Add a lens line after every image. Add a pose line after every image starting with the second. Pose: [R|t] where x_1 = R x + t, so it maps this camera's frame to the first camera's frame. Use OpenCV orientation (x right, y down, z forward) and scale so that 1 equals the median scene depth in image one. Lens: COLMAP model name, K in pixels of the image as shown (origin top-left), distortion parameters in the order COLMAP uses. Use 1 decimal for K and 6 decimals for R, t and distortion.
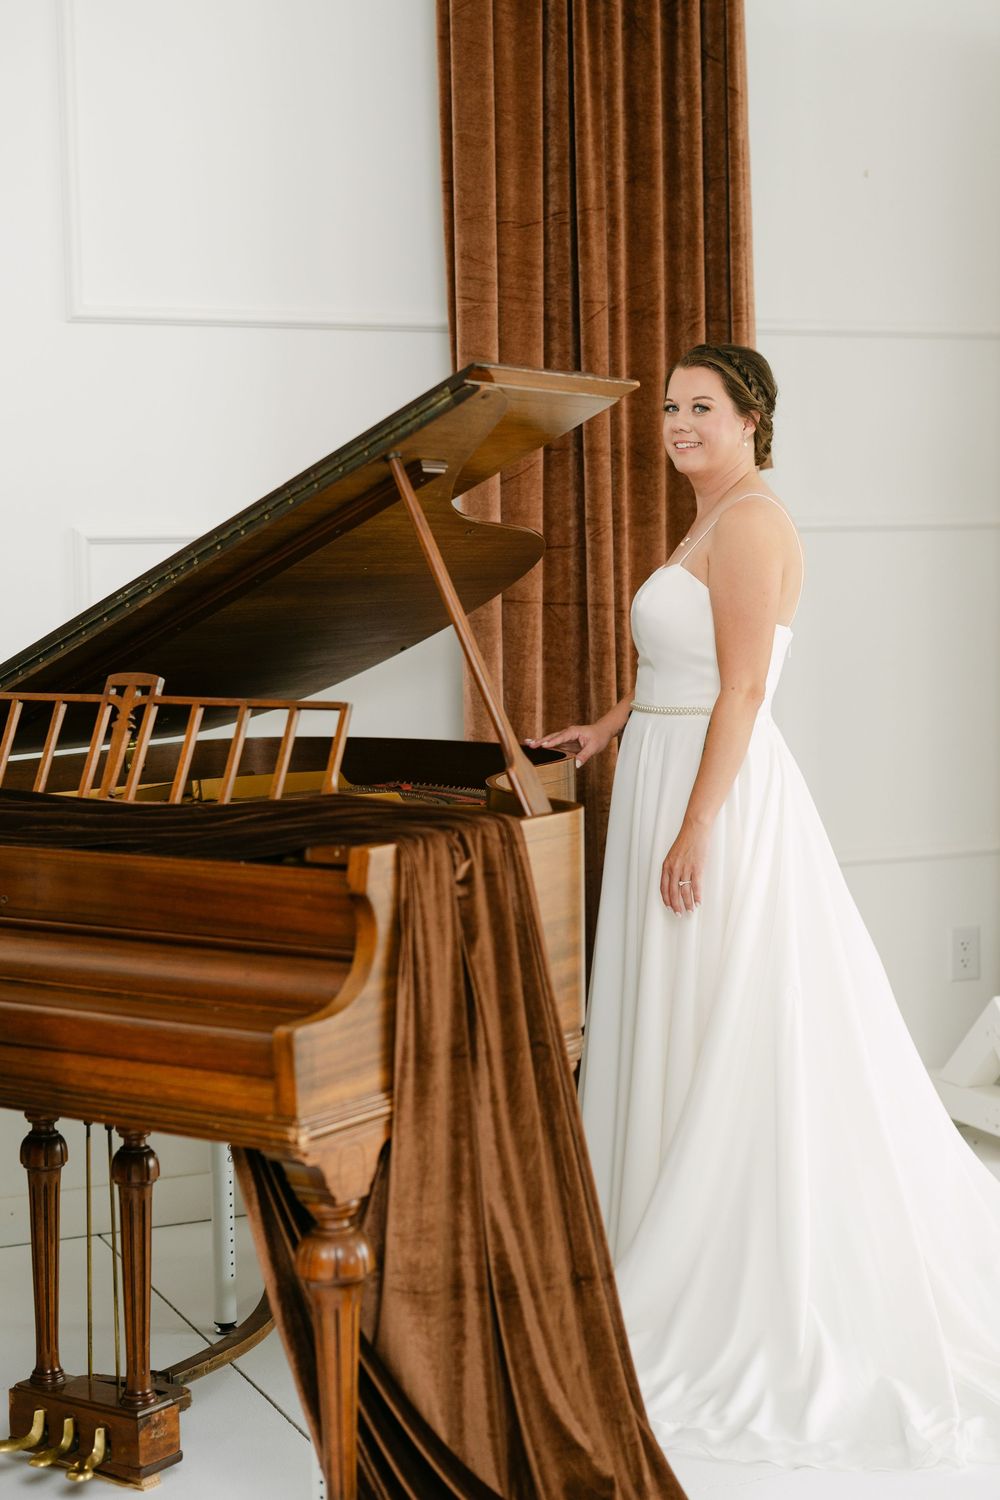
lens RADIAL K [[2246.7, 0, 623.0], [0, 2246.7, 727.8], [0, 0, 1]] dist [0.009914, 0.007278]
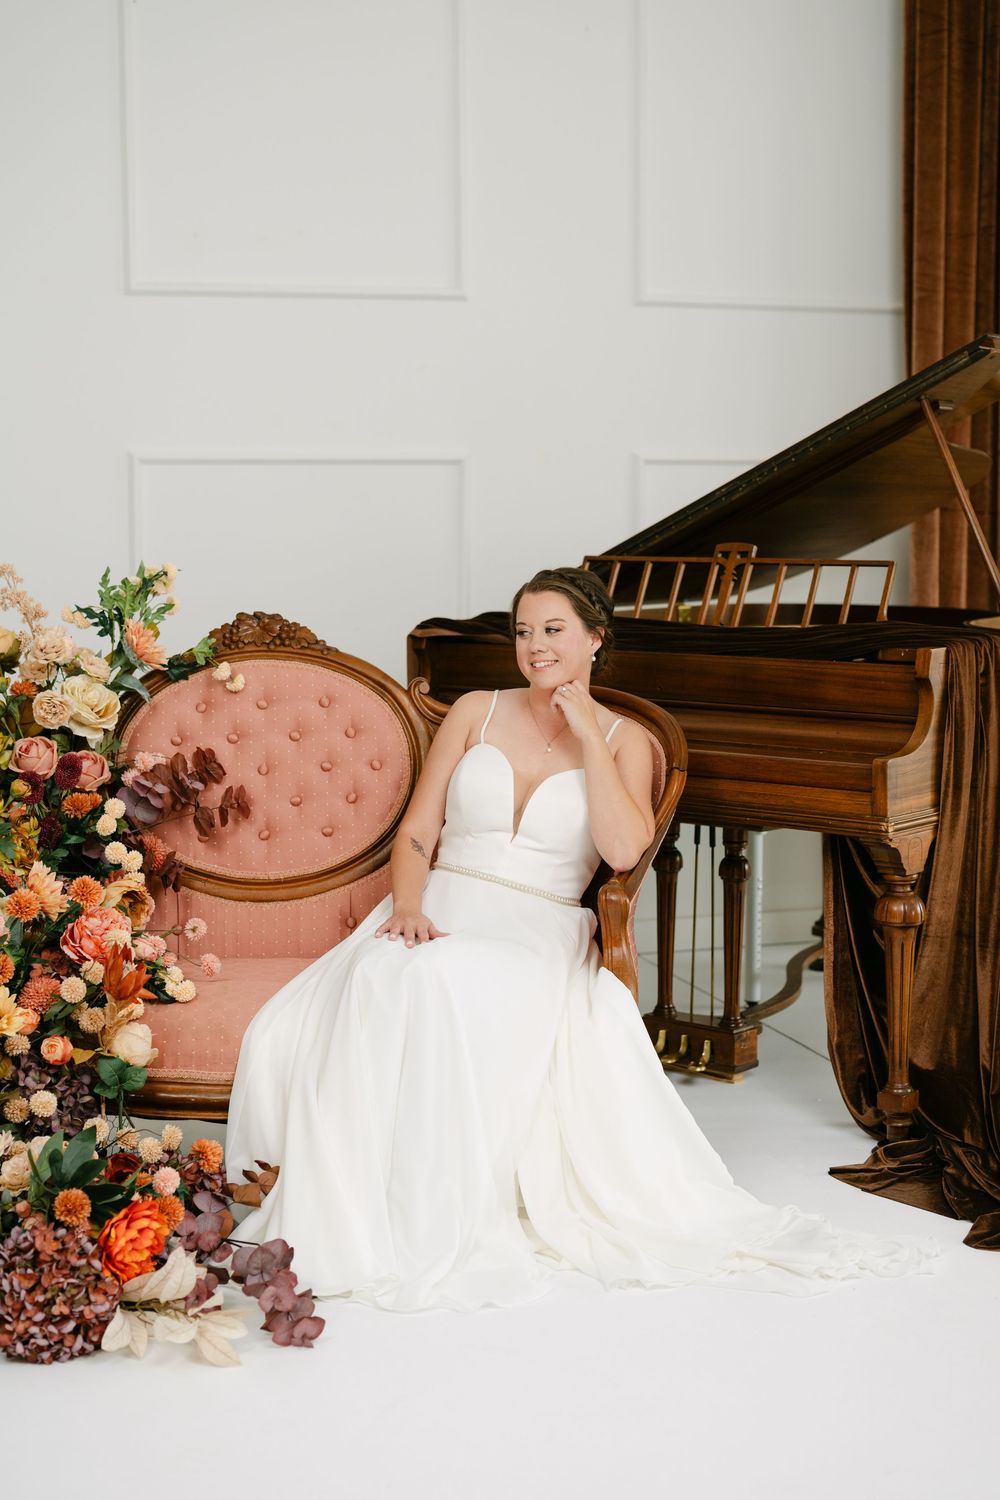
lens RADIAL K [[2191.3, 0, 532.0], [0, 2191.3, 772.6], [0, 0, 1]] dist [0.000899, 0.028146]
pose [[0.994408, 0.027798, -0.101878, -0.202263], [-0.024543, 0.999152, 0.033063, 0.084163], [0.102711, -0.030378, 0.994247, -0.469063]]
